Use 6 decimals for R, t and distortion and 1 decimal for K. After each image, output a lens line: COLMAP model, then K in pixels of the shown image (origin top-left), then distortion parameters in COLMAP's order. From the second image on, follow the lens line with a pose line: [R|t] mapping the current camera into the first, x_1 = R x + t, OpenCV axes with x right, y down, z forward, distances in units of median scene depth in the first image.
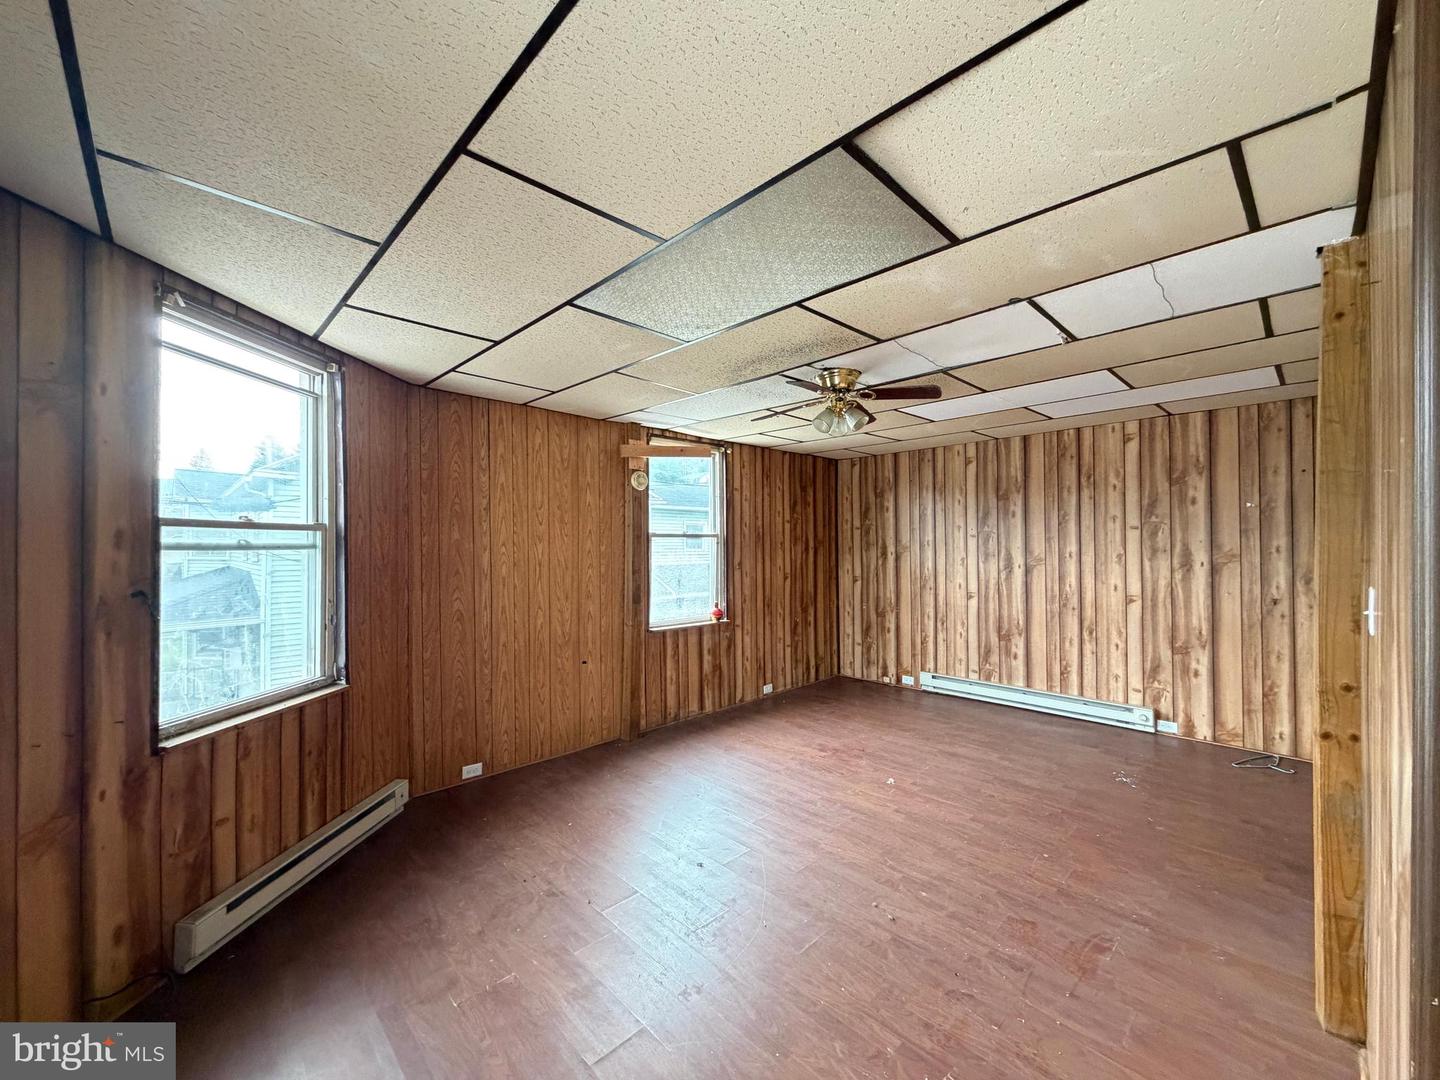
lens RADIAL K [[577.0, 0, 717.6], [0, 577.0, 541.1], [0, 0, 1]] dist [-0.001548, -0.000042]
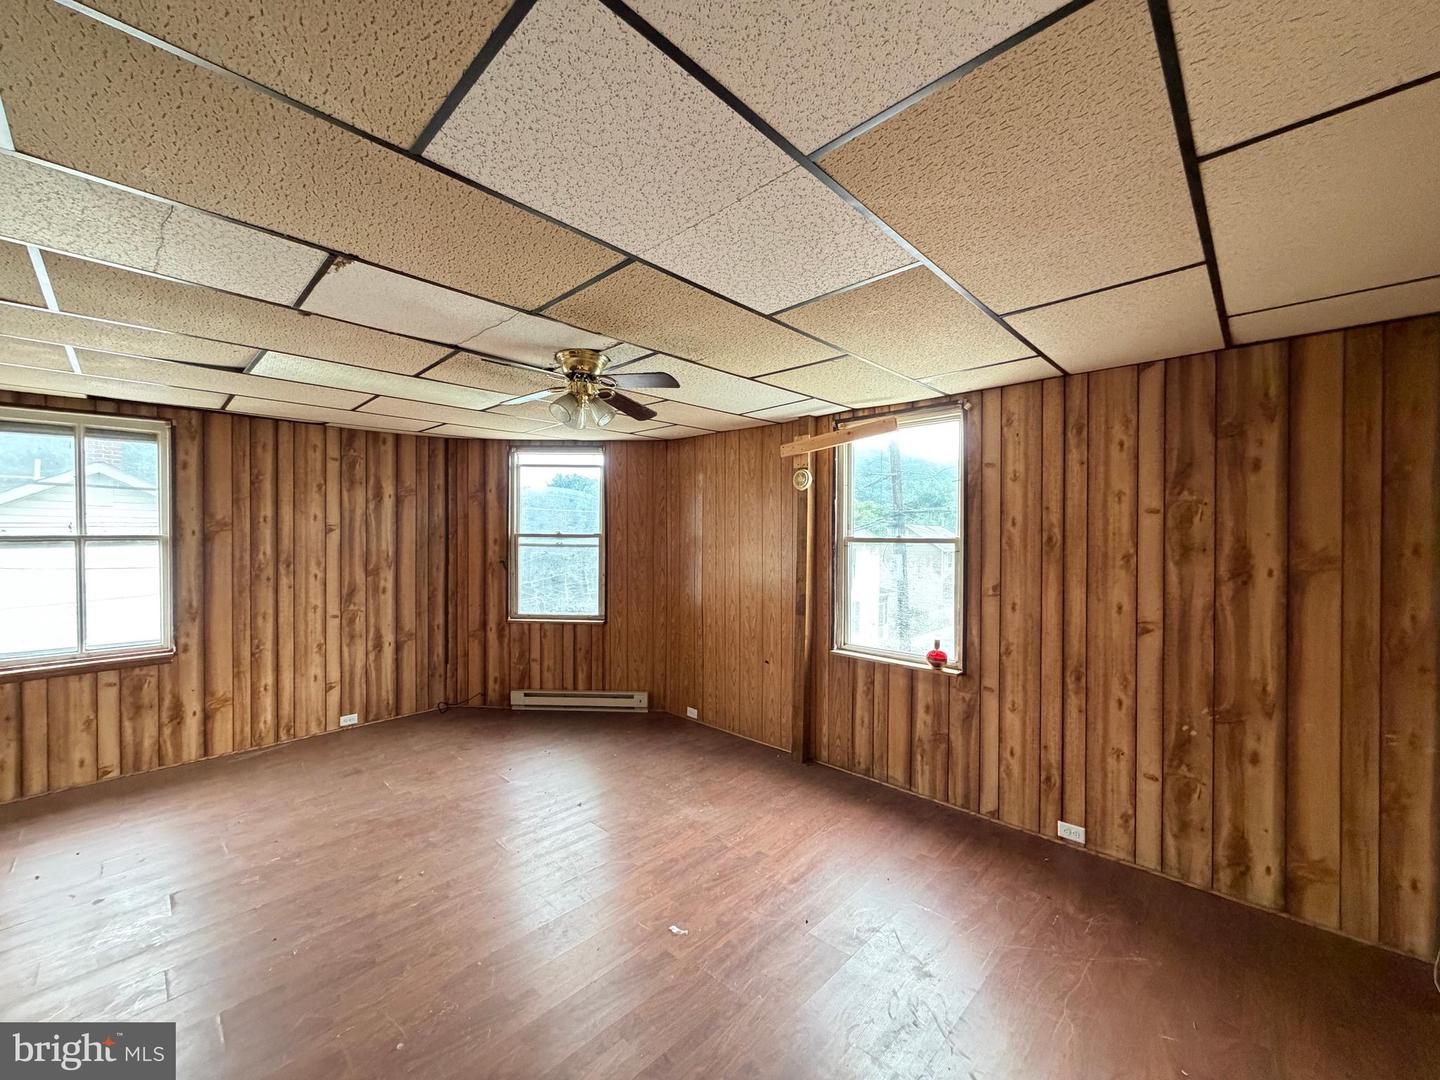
lens RADIAL K [[577.0, 0, 717.6], [0, 577.0, 541.1], [0, 0, 1]] dist [-0.001548, -0.000042]
pose [[0.025832, 0.010882, -0.999607, 0.791392], [-0.004405, 0.999932, 0.010771, -0.018107], [0.999657, 0.004125, 0.025878, 0.869806]]
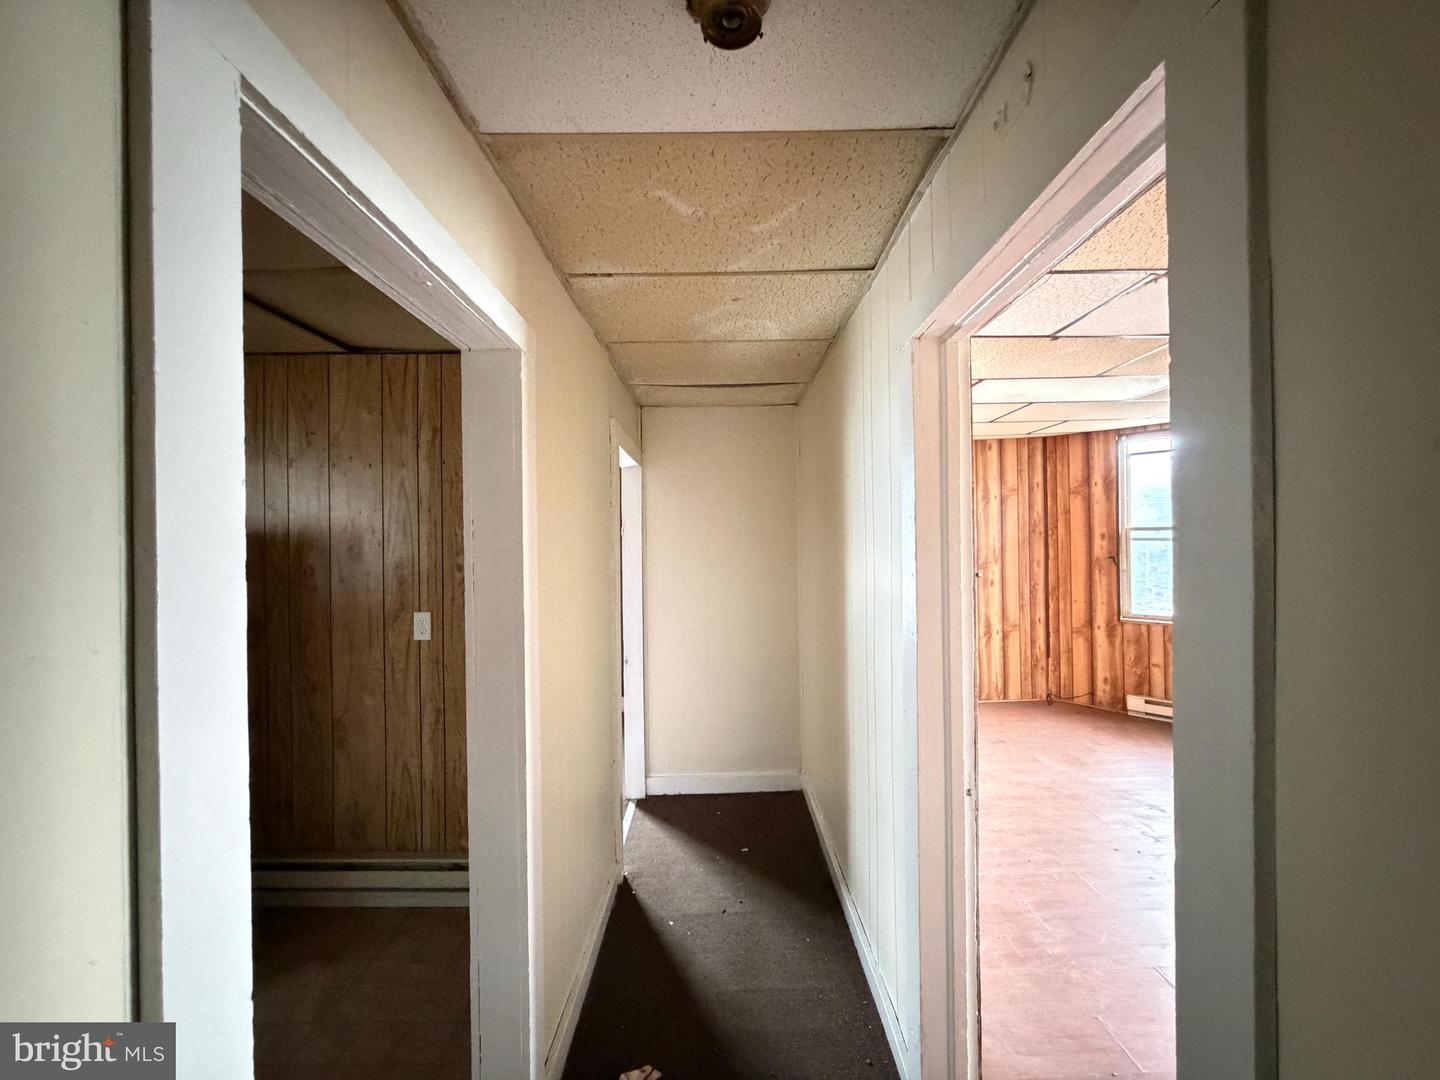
lens RADIAL K [[577.0, 0, 717.6], [0, 577.0, 541.1], [0, 0, 1]] dist [-0.001548, -0.000042]
pose [[-0.697056, 0.013181, -0.716896, 0.948914], [0.018708, 0.999825, 0.000193, -0.007358], [0.716773, -0.013277, -0.697181, 0.686923]]
